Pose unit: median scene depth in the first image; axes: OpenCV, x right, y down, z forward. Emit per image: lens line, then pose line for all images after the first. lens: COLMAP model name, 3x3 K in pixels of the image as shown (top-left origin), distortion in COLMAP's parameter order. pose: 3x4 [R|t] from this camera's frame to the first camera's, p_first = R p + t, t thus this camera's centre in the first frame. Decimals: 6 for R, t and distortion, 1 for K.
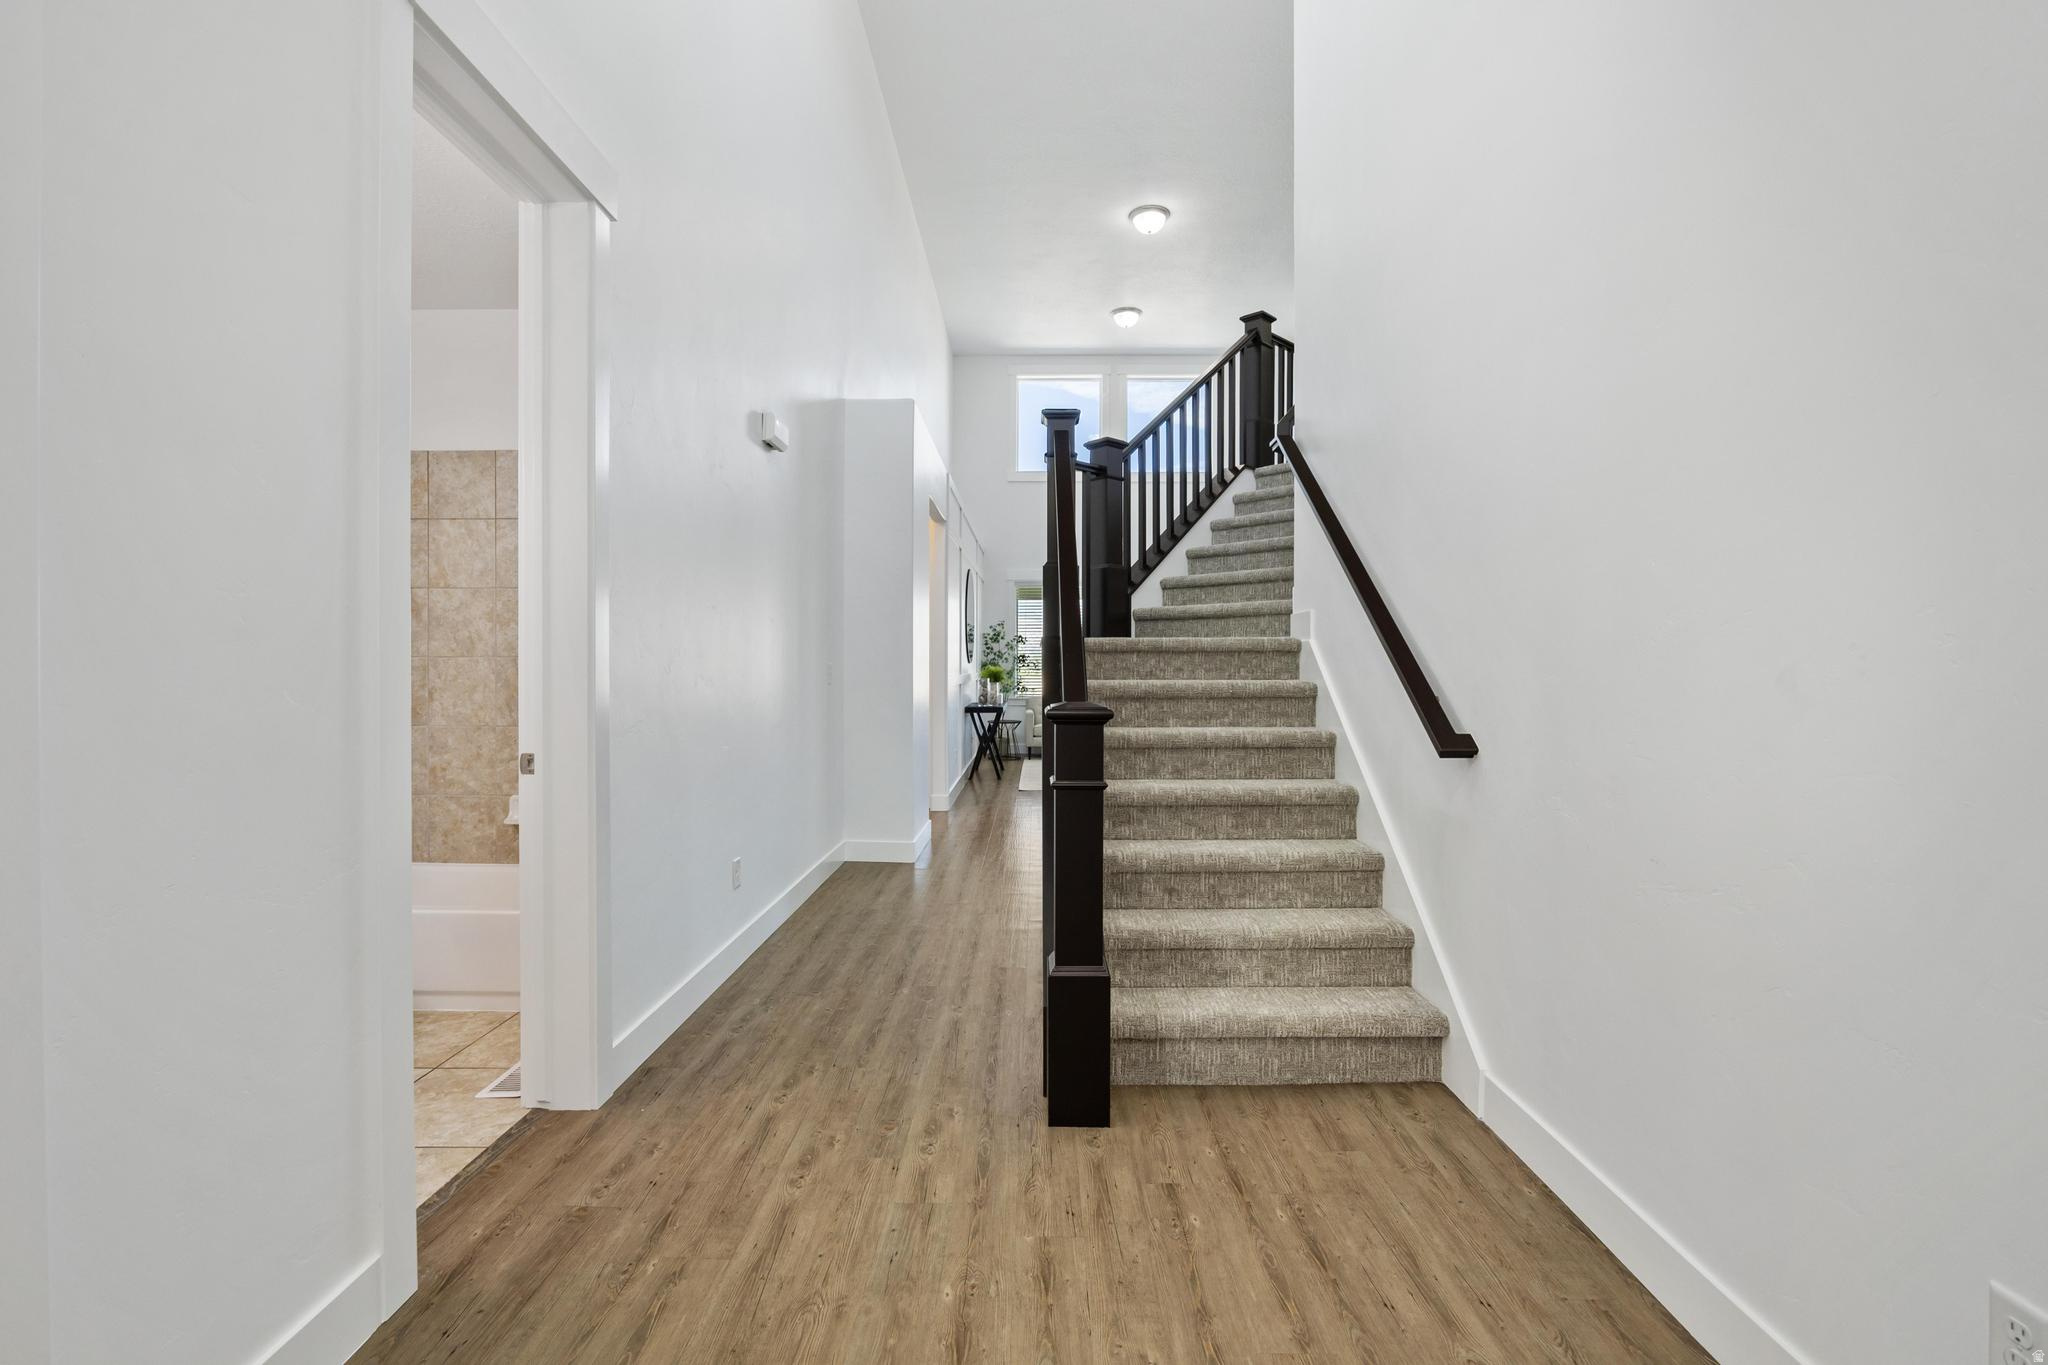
lens RADIAL K [[900.3, 0, 1016.9], [0, 900.3, 675.9], [0, 0, 1]] dist [-0.012699, 0.000096]
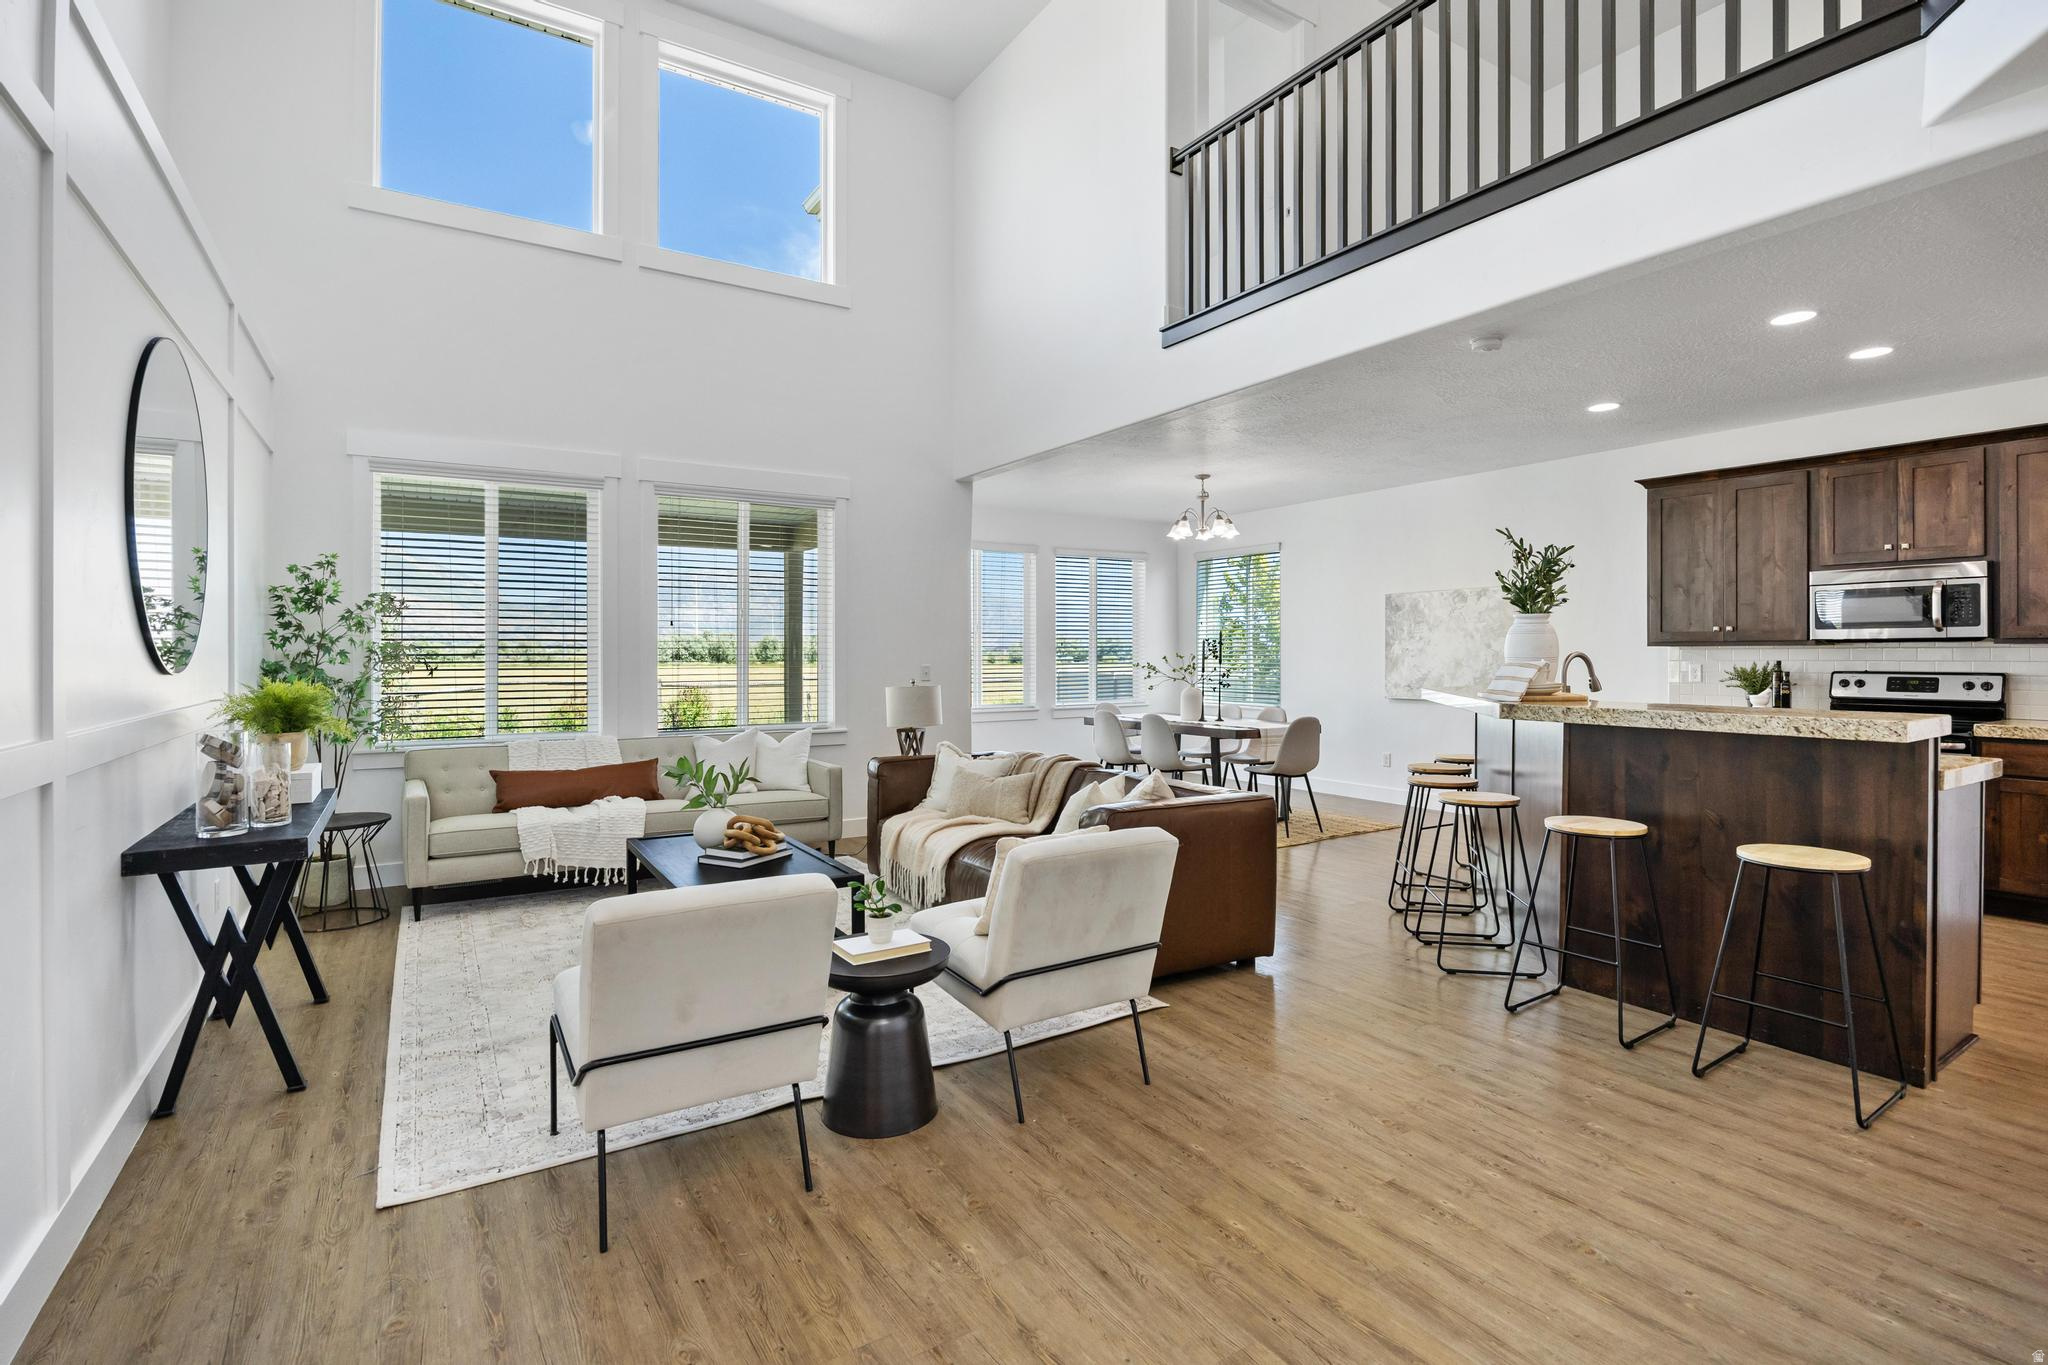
lens RADIAL K [[960.8, 0, 1018.4], [0, 960.8, 663.6], [0, 0, 1]] dist [-0.013196, 0.000374]
pose [[0.842413, -0.011088, 0.538718, 0.012828], [0.002946, 0.999868, 0.015973, -0.022735], [-0.538824, -0.011868, 0.842335, 0.561631]]
